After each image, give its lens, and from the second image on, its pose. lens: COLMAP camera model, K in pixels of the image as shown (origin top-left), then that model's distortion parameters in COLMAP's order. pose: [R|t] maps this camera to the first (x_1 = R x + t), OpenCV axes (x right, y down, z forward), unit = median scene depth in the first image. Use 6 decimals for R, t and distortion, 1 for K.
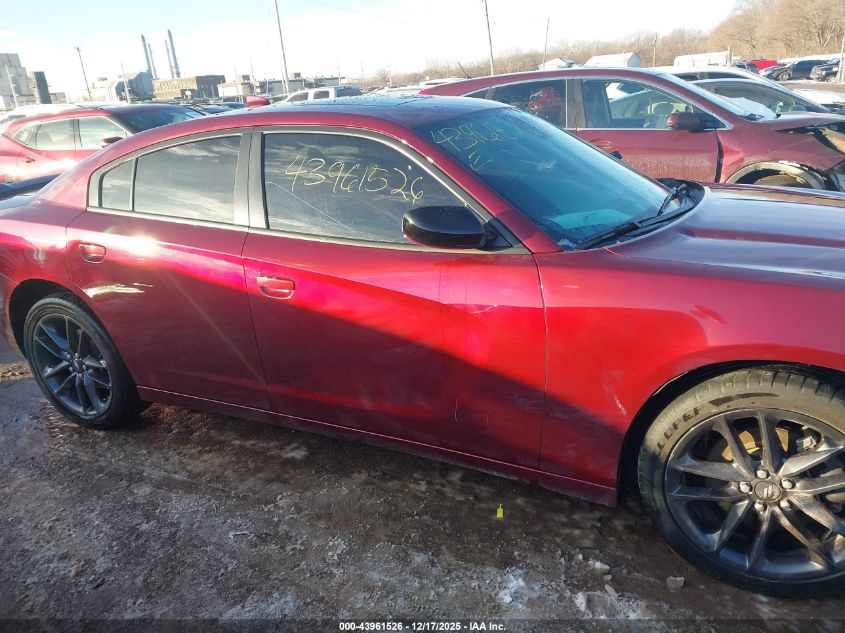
lens RADIAL K [[683.4, 0, 422.5], [0, 683.4, 316.5], [0, 0, 1]] dist [0.018293, -0.003965]
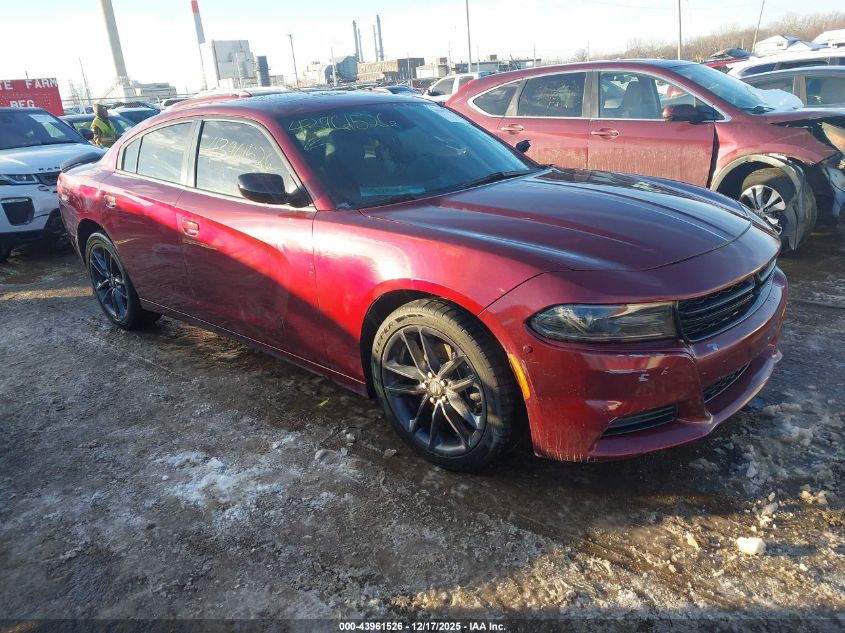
lens RADIAL K [[683.4, 0, 422.5], [0, 683.4, 316.5], [0, 0, 1]] dist [0.018293, -0.003965]
pose [[0.961397, 0.091784, -0.259408, 0.307892], [-0.085474, 0.995707, 0.035525, 0.023255], [0.261555, -0.011981, 0.965114, -0.126569]]
